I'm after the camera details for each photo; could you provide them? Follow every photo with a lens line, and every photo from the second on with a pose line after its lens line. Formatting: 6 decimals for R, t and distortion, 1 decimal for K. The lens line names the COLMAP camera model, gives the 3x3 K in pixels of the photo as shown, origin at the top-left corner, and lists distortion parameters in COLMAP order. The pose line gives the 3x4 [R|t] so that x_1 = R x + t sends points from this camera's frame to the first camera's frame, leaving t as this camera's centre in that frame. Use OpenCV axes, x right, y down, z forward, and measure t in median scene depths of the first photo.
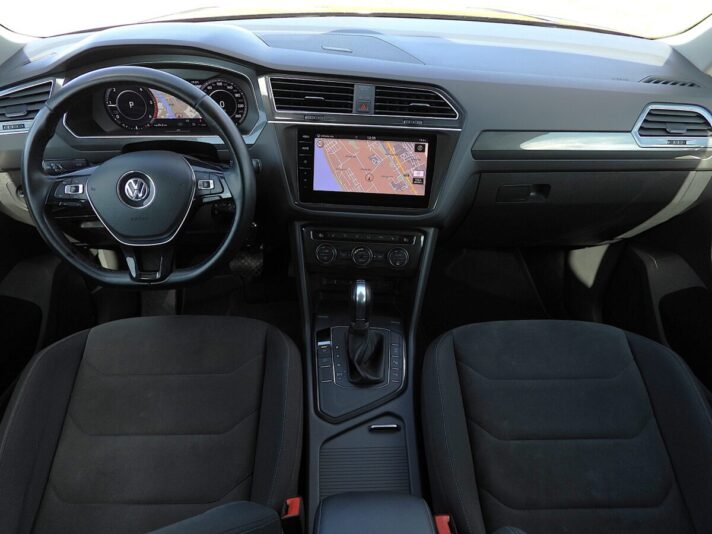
lens RADIAL K [[518.3, 0, 356.0], [0, 518.3, 267.0], [0, 0, 1]] dist [-0.005479, -0.002082]
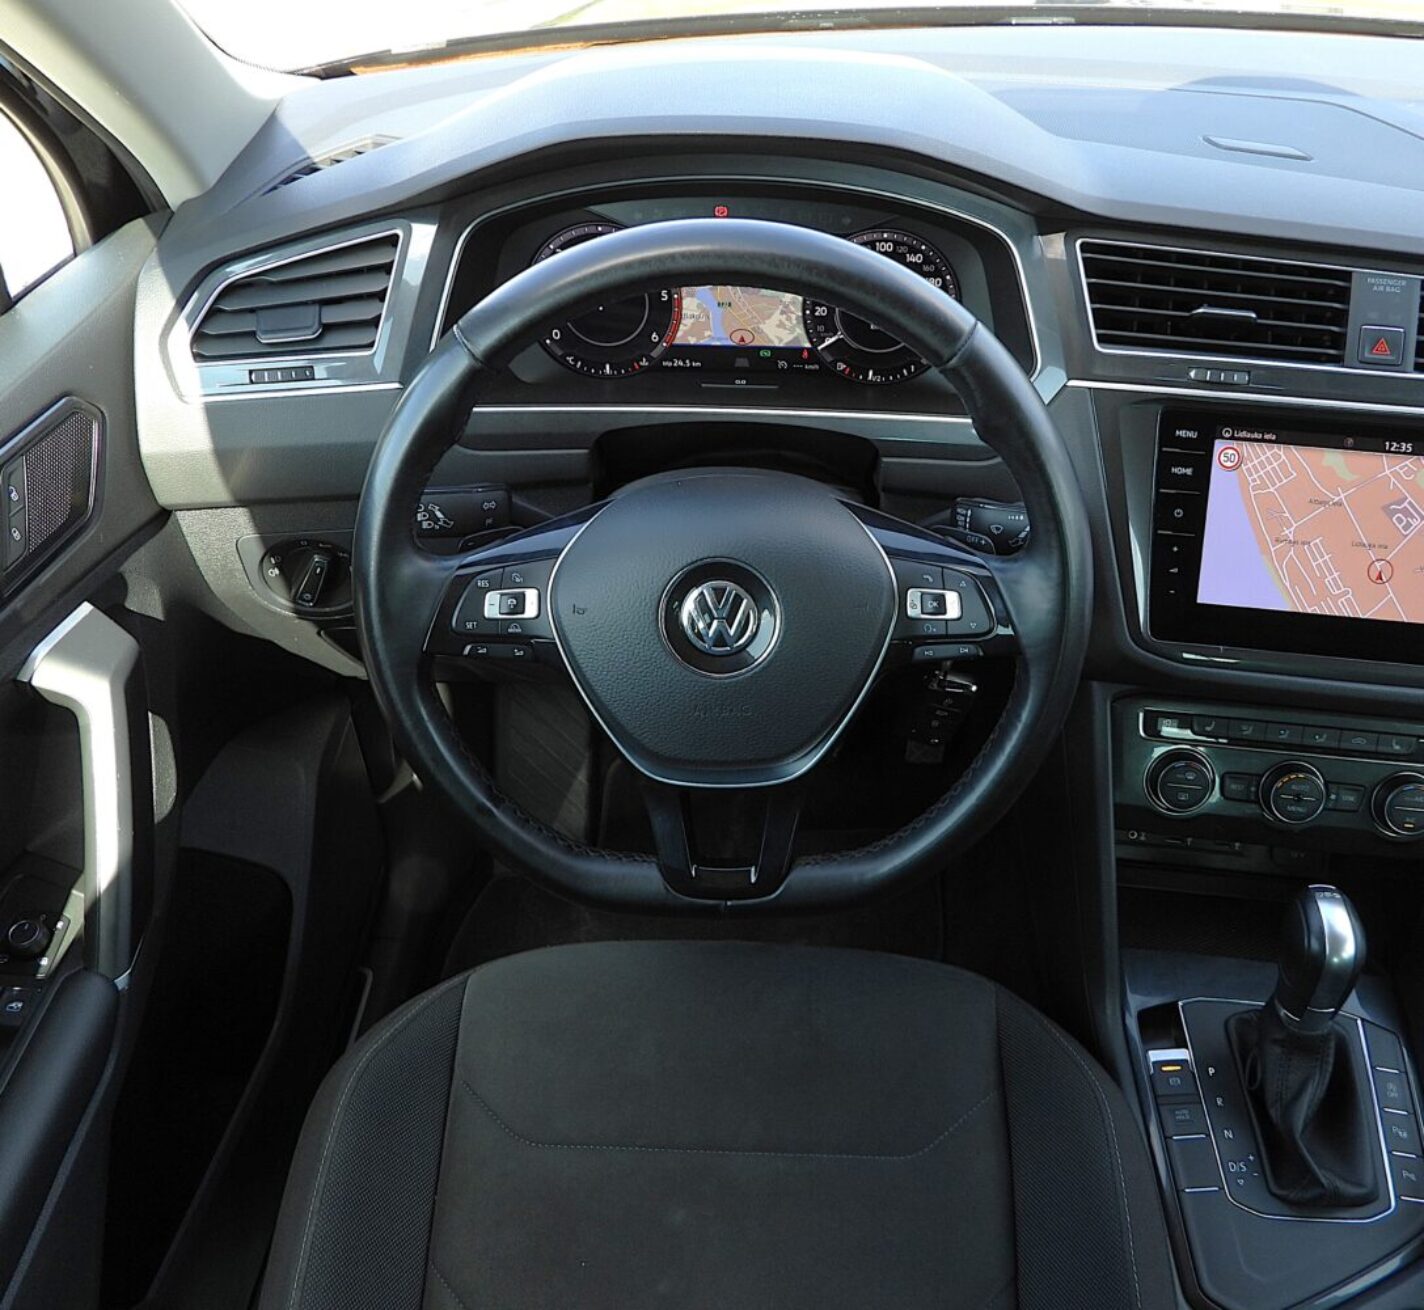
lens RADIAL K [[1259.9, 0, 751.3], [0, 1259.9, 658.1], [0, 0, 1]] dist [-0.002783, -0.005299]
pose [[0.998615, 0.041433, -0.032430, -0.331809], [-0.039839, 0.998036, 0.048334, -0.141958], [0.034369, -0.046975, 0.998305, 0.217138]]
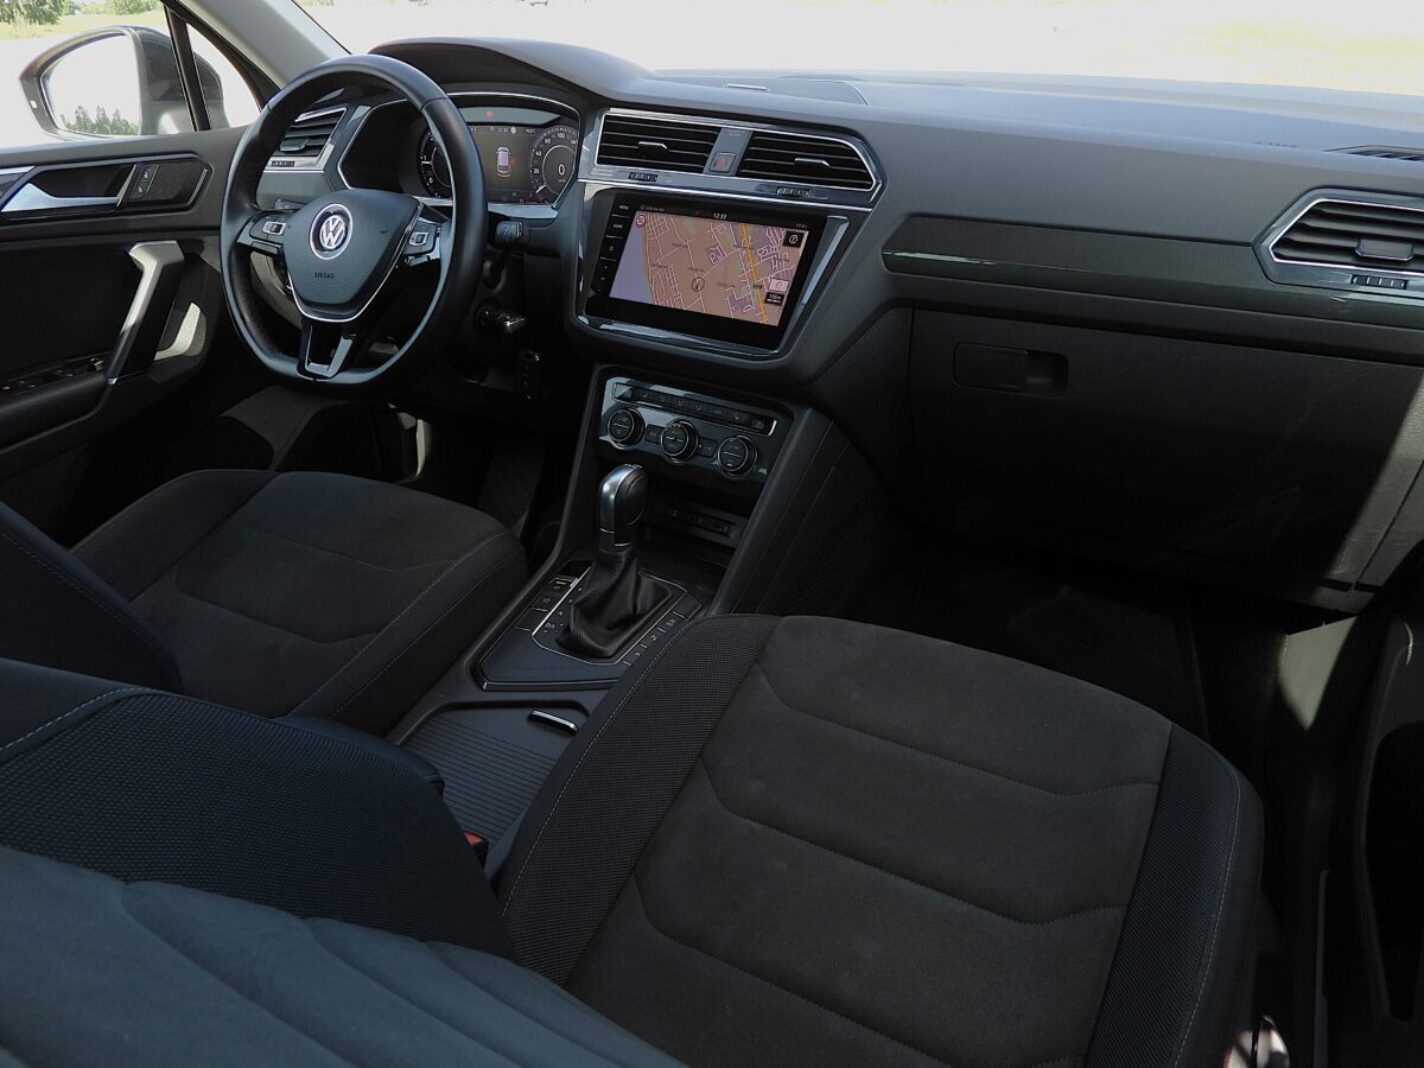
lens RADIAL K [[1025.1, 0, 712.0], [0, 1025.1, 534.0], [0, 0, 1]] dist [-0.007012, -0.002729]
pose [[0.859976, 0.211186, -0.464588, 0.593691], [-0.294559, 0.948816, -0.113943, 0.193982], [0.416746, 0.234837, 0.878165, 0.125781]]
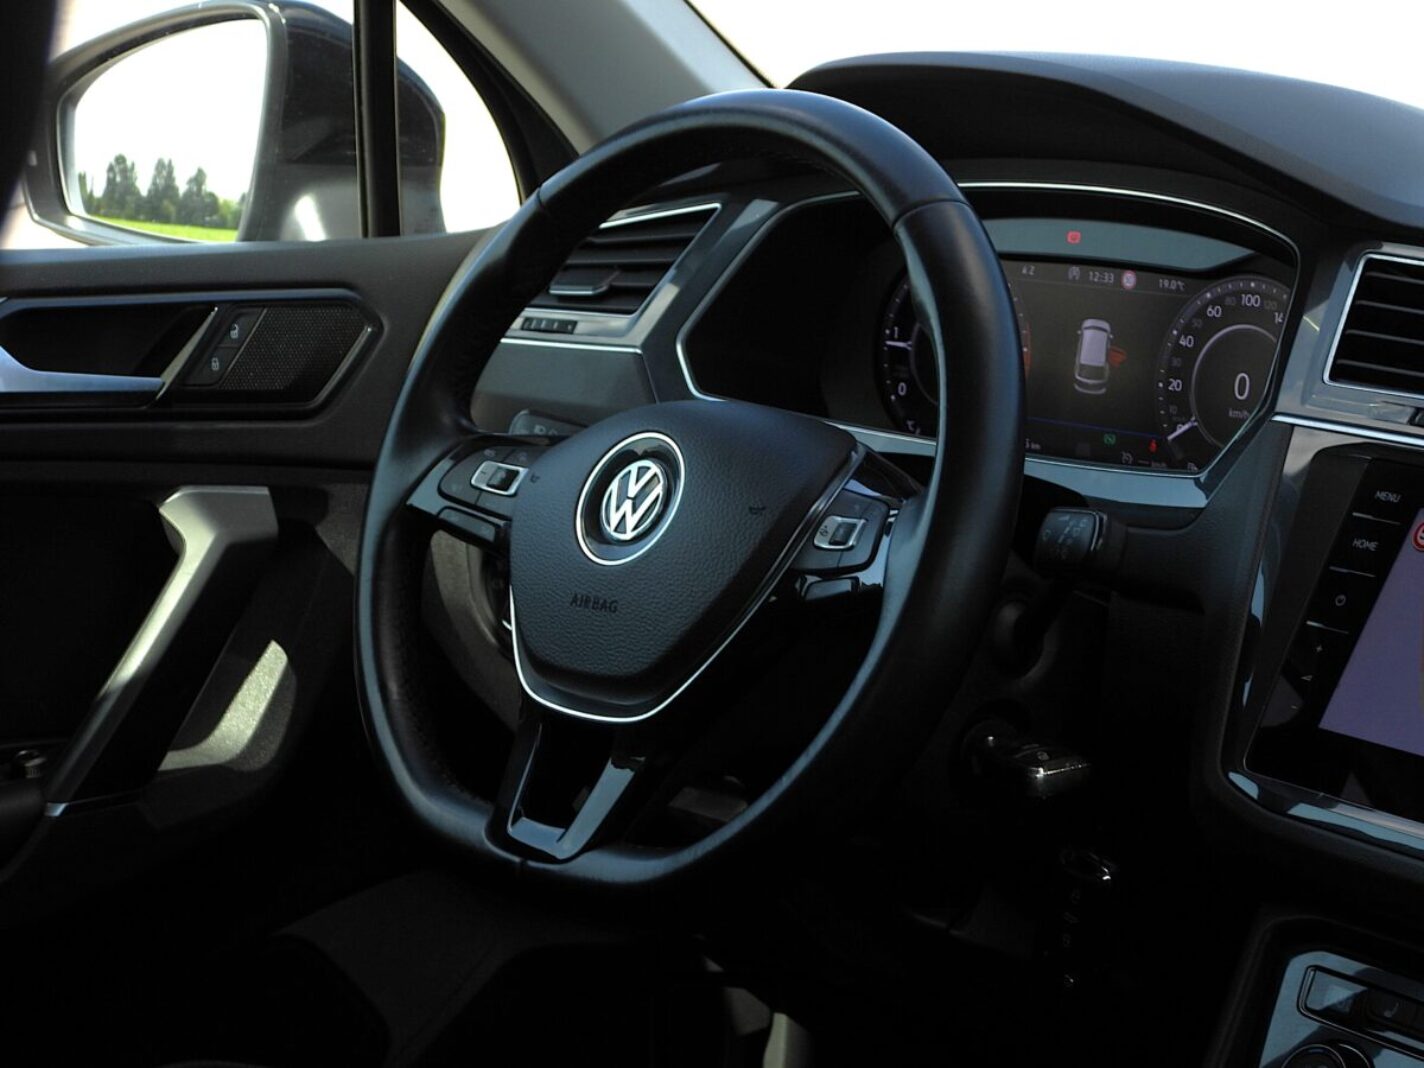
lens RADIAL K [[3148.3, 0, 712.0], [0, 3148.3, 534.0], [0, 0, 1]] dist [-0.021086, -0.274616]
pose [[0.645828, 0.132229, -0.751945, 0.693636], [-0.468200, 0.846551, -0.253261, 0.216083], [0.603071, 0.515624, 0.608636, 0.059136]]
